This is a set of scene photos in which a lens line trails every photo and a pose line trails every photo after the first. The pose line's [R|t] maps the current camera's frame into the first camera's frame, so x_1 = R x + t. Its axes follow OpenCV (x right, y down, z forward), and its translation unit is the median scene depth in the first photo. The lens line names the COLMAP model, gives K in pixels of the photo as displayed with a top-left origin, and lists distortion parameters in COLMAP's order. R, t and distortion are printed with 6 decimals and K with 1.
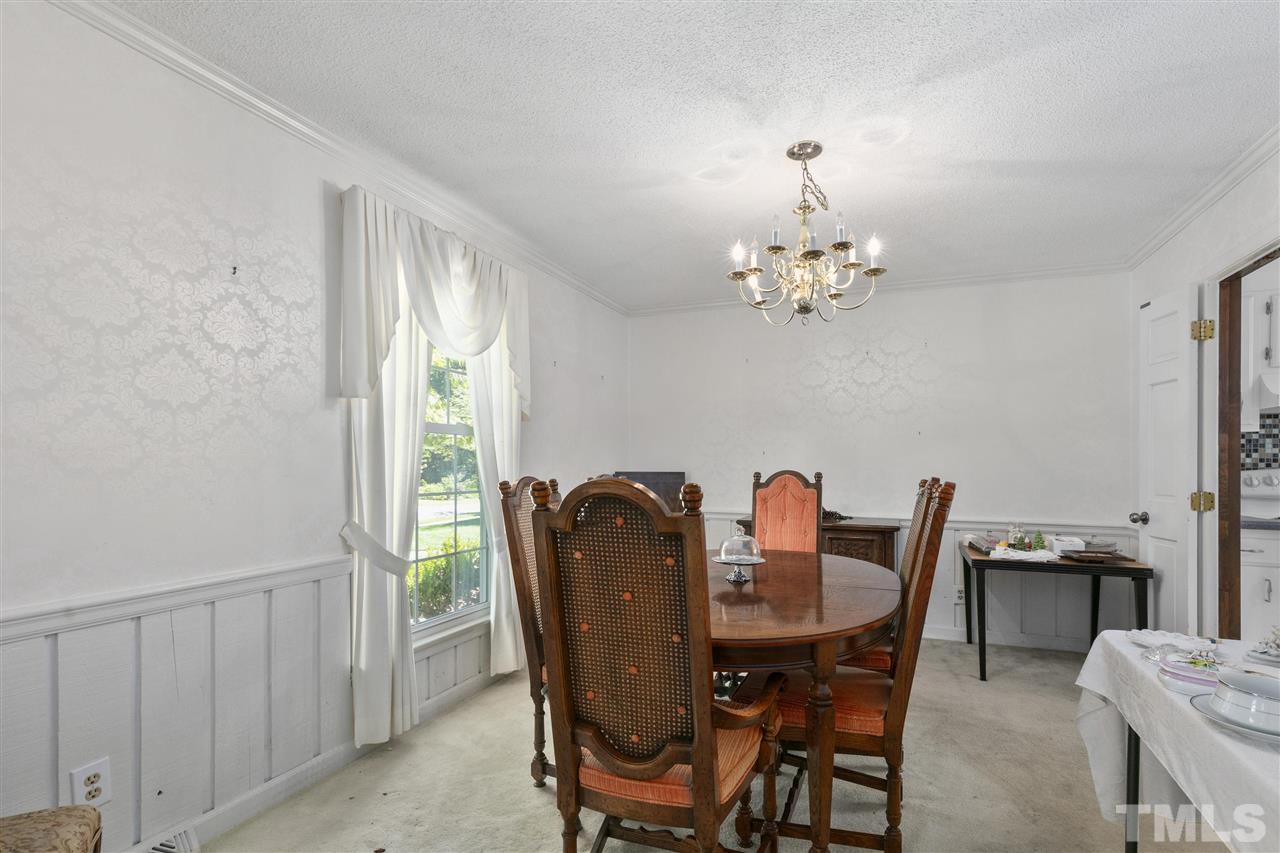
lens RADIAL K [[587.6, 0, 637.8], [0, 587.6, 462.7], [0, 0, 1]] dist [0.002646, 0.000417]
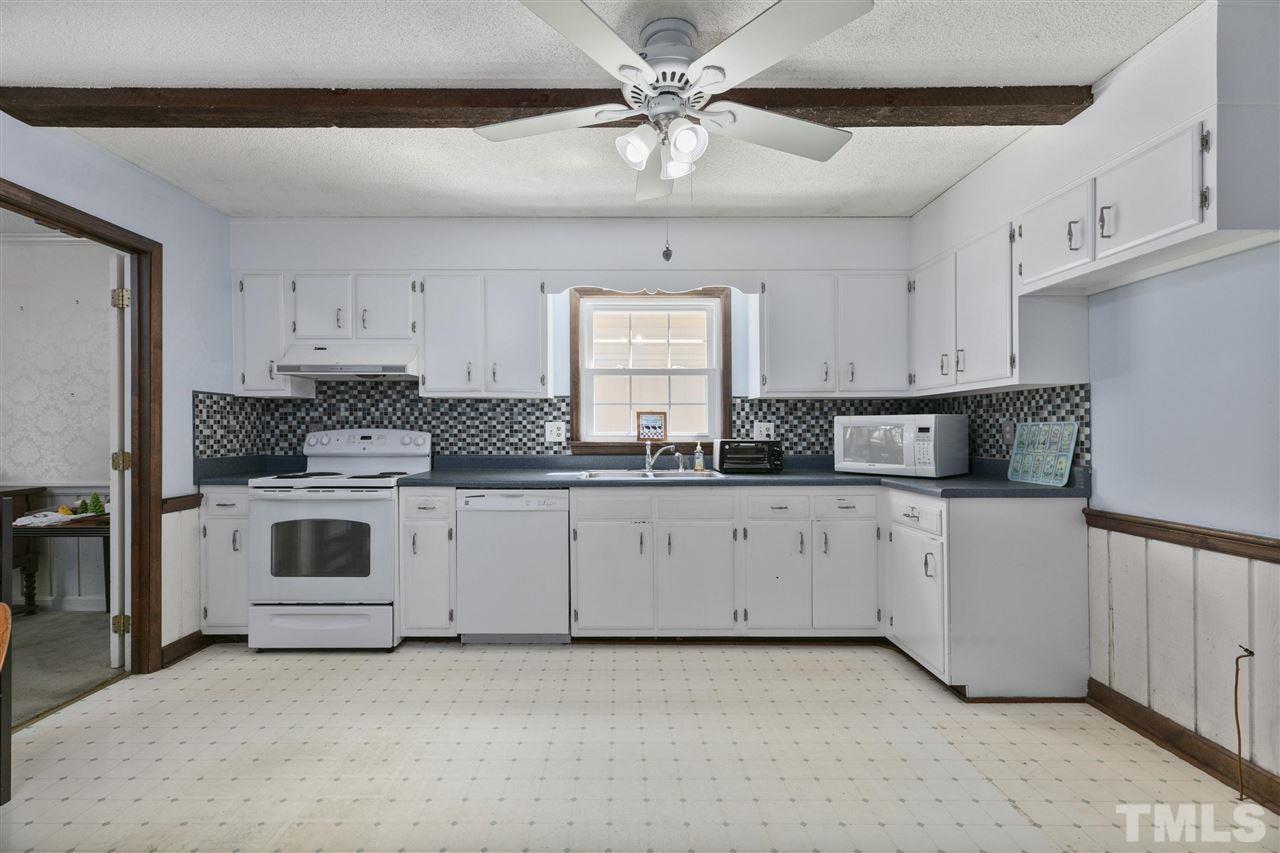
lens RADIAL K [[587.6, 0, 633.0], [0, 587.6, 427.2], [0, 0, 1]] dist [0.002646, 0.000417]
pose [[0.918488, -0.004311, 0.395426, 1.139439], [0.005020, 0.999987, -0.000760, 0.009477], [-0.395418, 0.002683, 0.918498, -0.269544]]
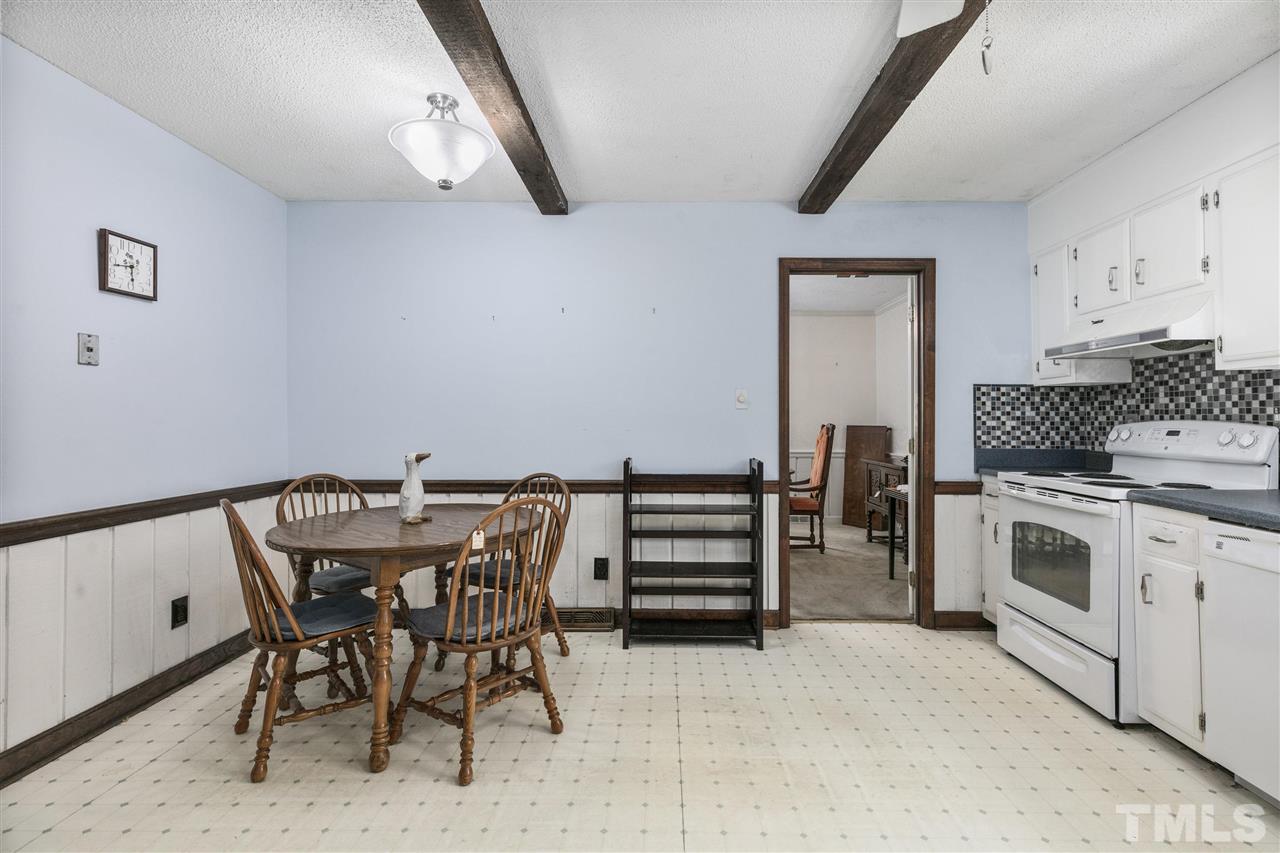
lens RADIAL K [[587.6, 0, 644.3], [0, 587.6, 420.4], [0, 0, 1]] dist [0.002646, 0.000417]
pose [[0.363592, -0.002617, -0.931554, 1.597988], [-0.001132, 0.999994, -0.003251, 0.012228], [0.931557, 0.002237, 0.363587, -0.010235]]
